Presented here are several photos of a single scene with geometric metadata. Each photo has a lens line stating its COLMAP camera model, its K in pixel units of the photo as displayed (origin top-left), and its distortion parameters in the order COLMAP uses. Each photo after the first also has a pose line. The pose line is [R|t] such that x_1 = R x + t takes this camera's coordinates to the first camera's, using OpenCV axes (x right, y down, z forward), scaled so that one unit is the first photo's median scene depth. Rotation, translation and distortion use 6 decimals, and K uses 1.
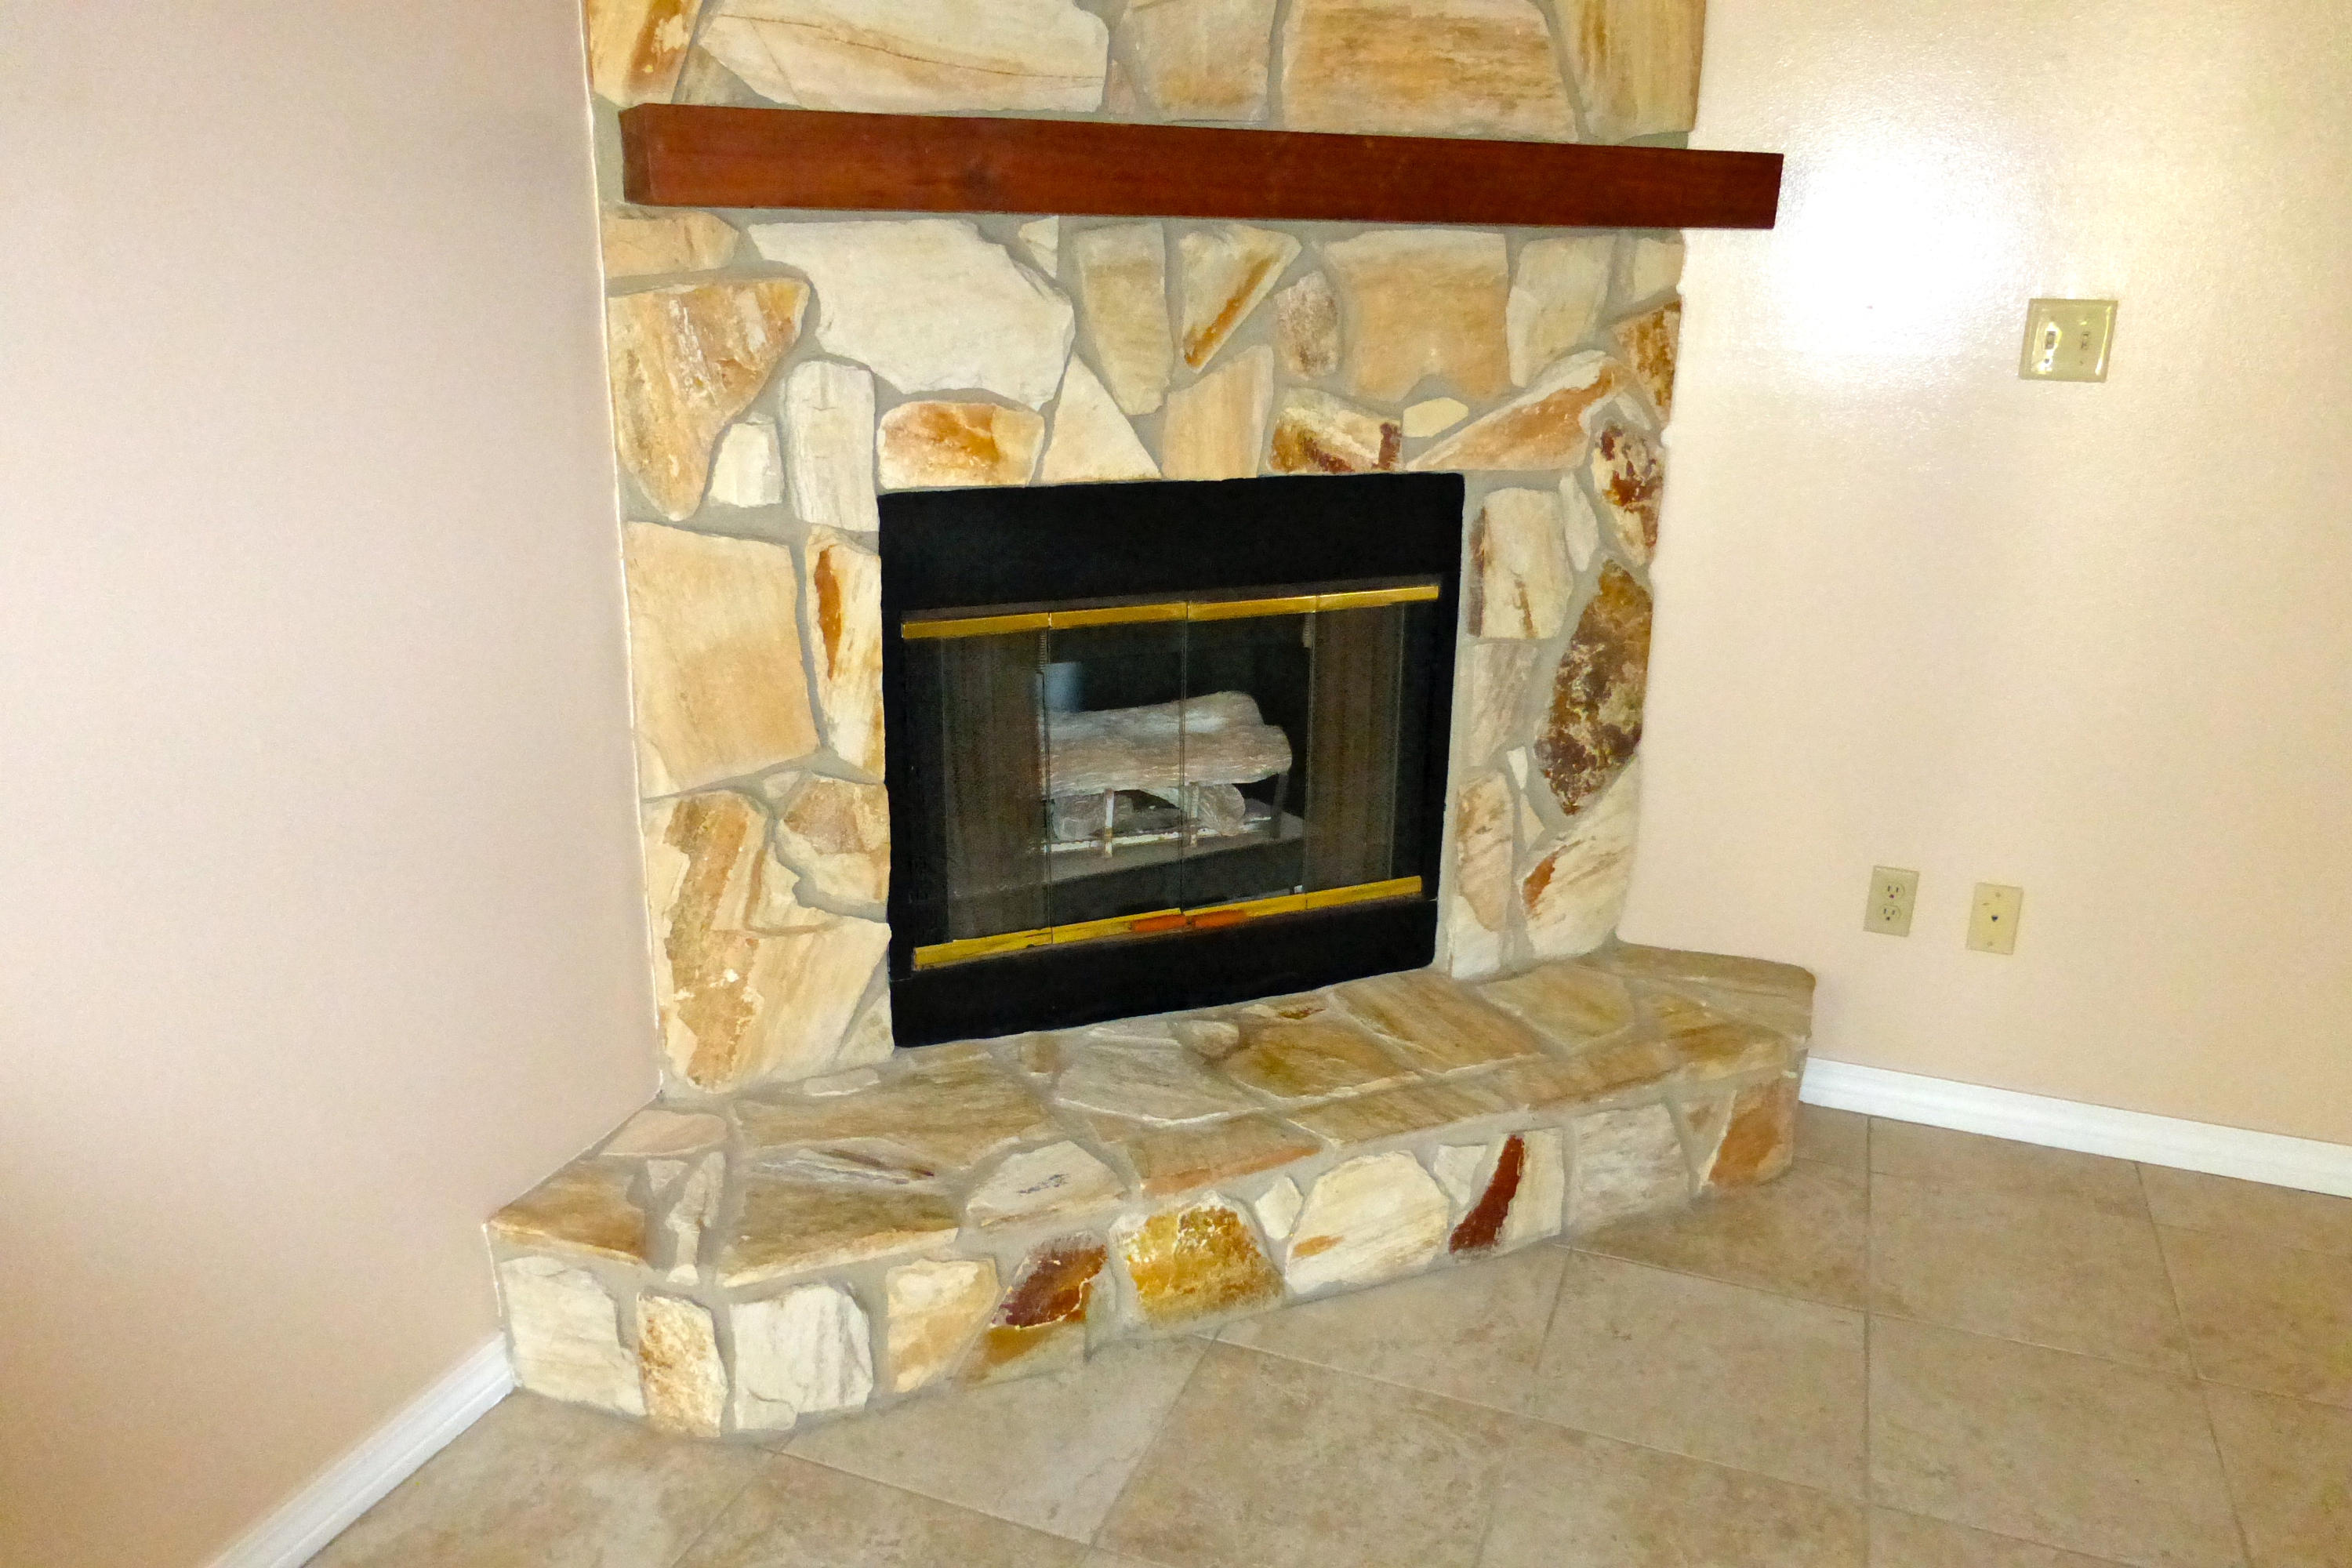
lens RADIAL K [[1745.6, 0, 1181.0], [0, 1745.6, 783.9], [0, 0, 1]] dist [-0.007385, 0.005378]
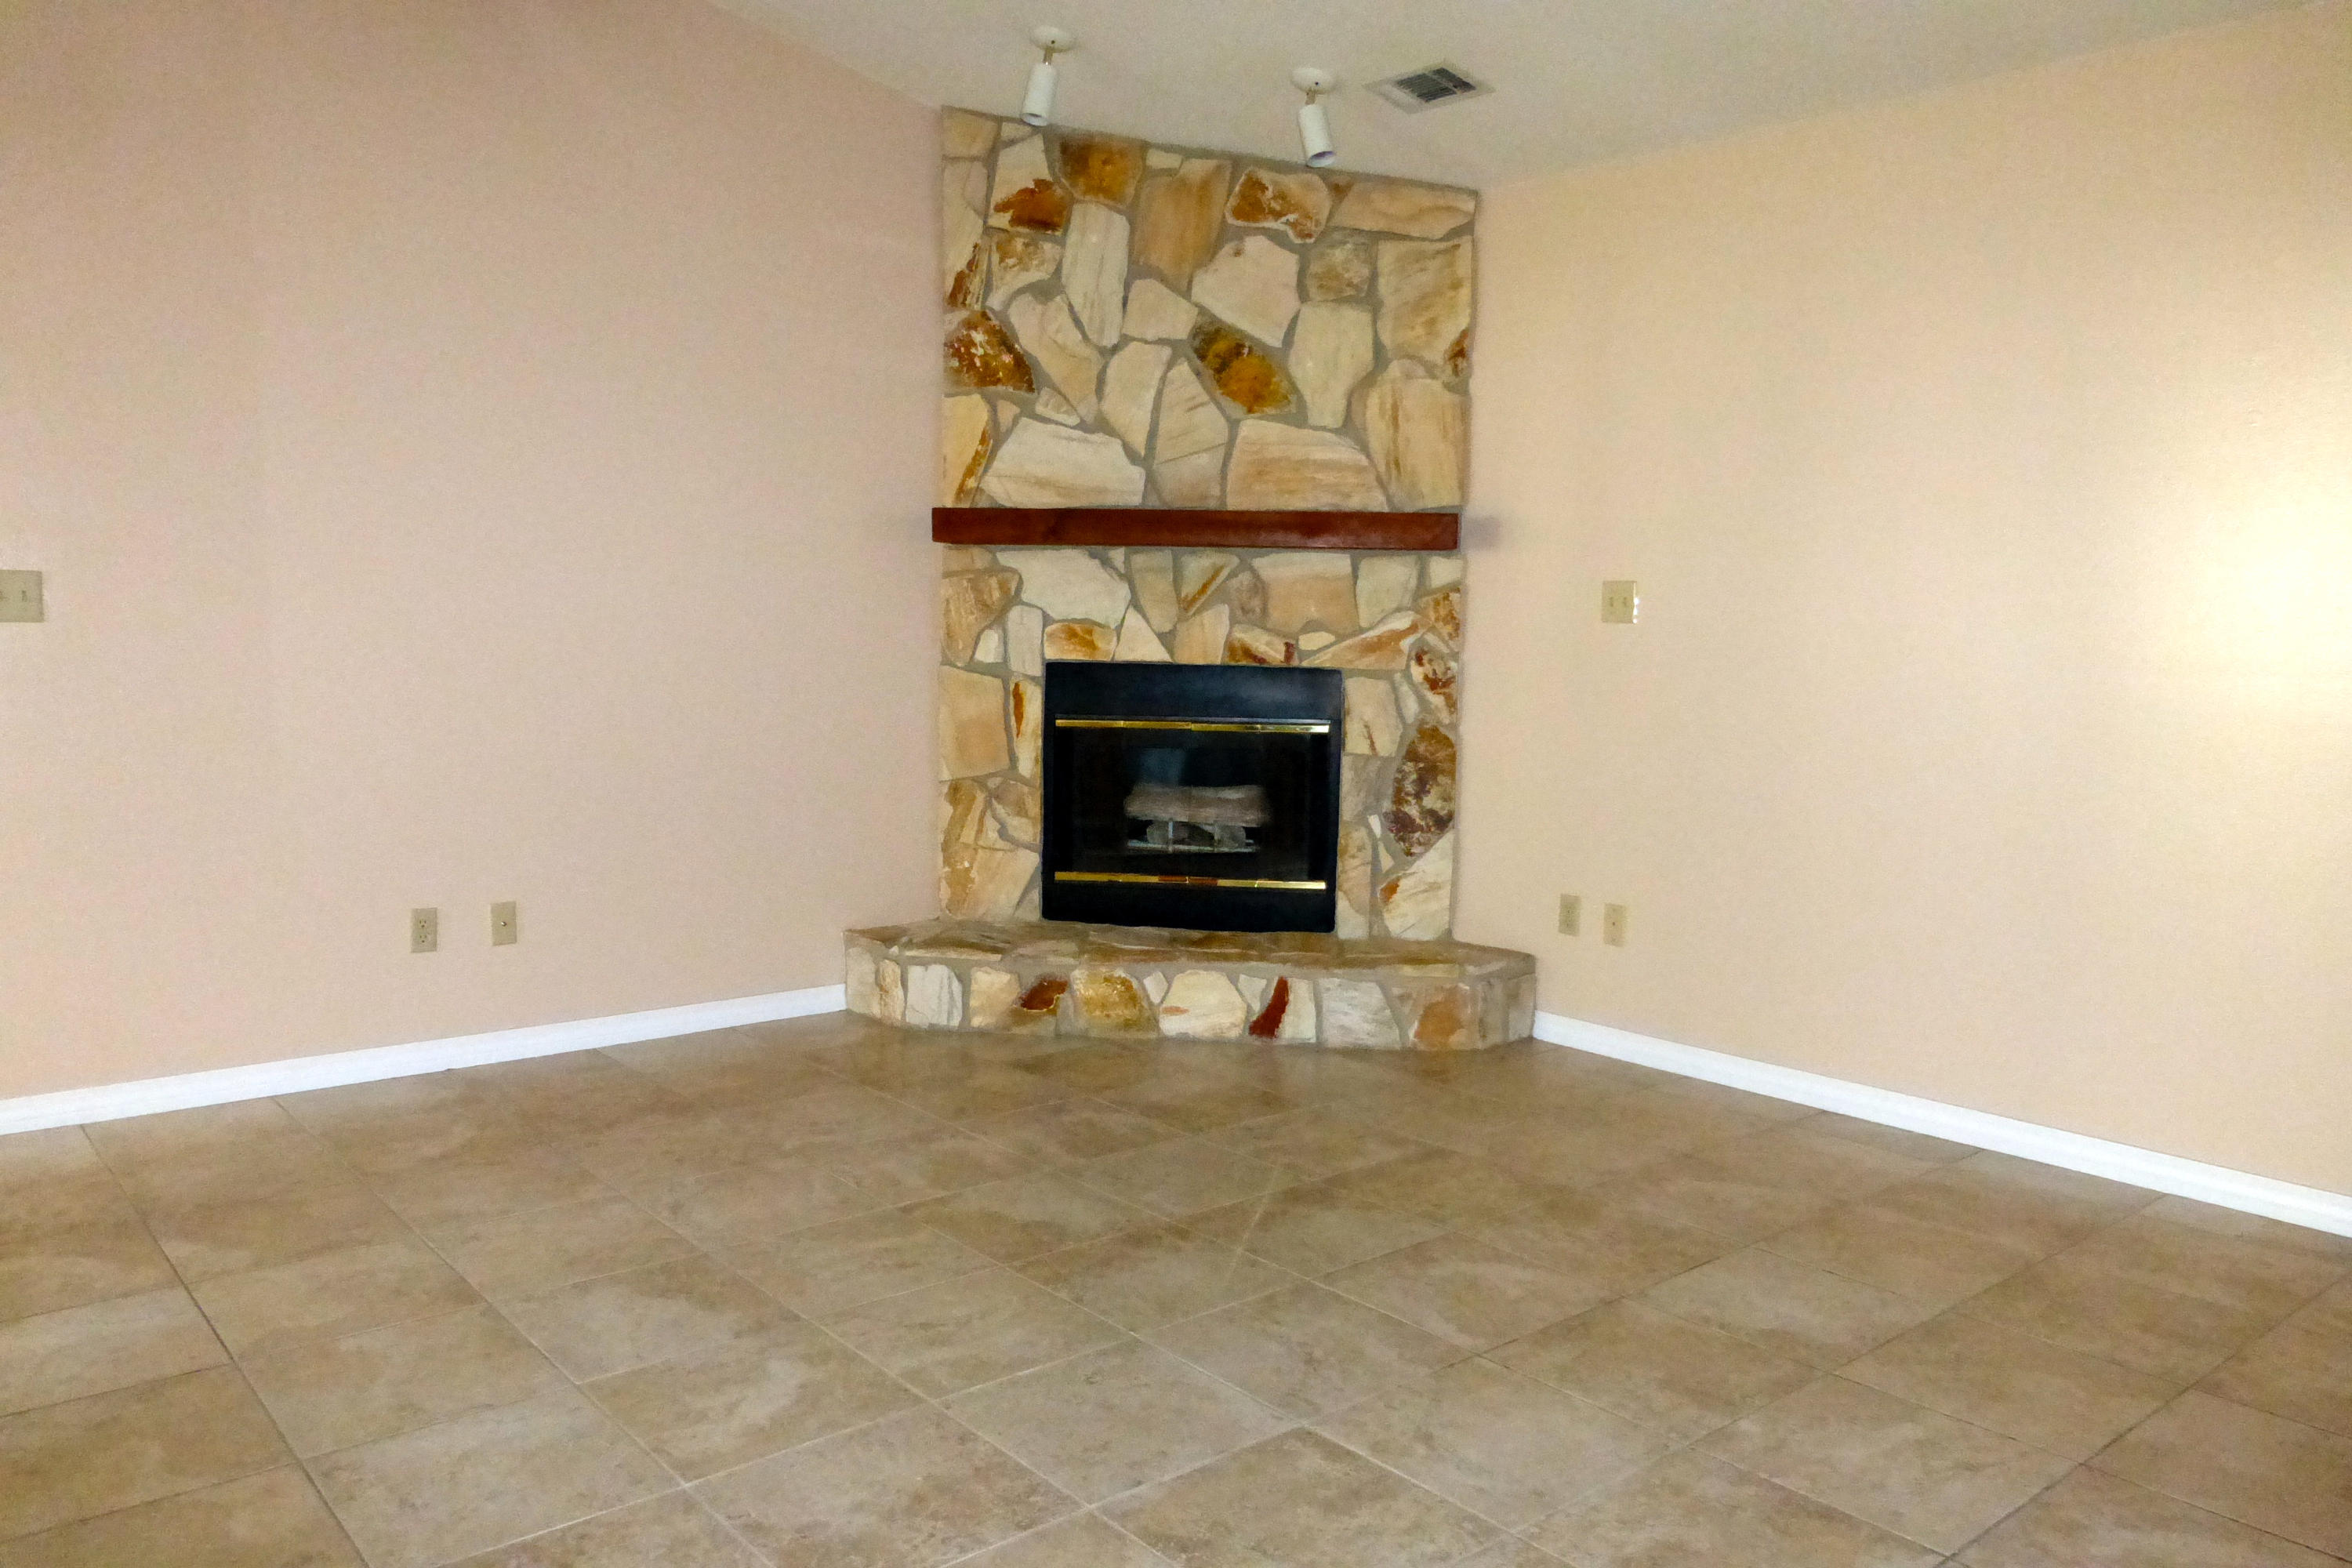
lens RADIAL K [[1745.6, 0, 1172.5], [0, 1745.6, 782.6], [0, 0, 1]] dist [-0.007385, 0.005378]
pose [[0.871496, 0.042743, -0.488536, 1.065391], [-0.150337, 0.971515, -0.183185, 0.374213], [0.466790, 0.233090, 0.853098, -0.837494]]
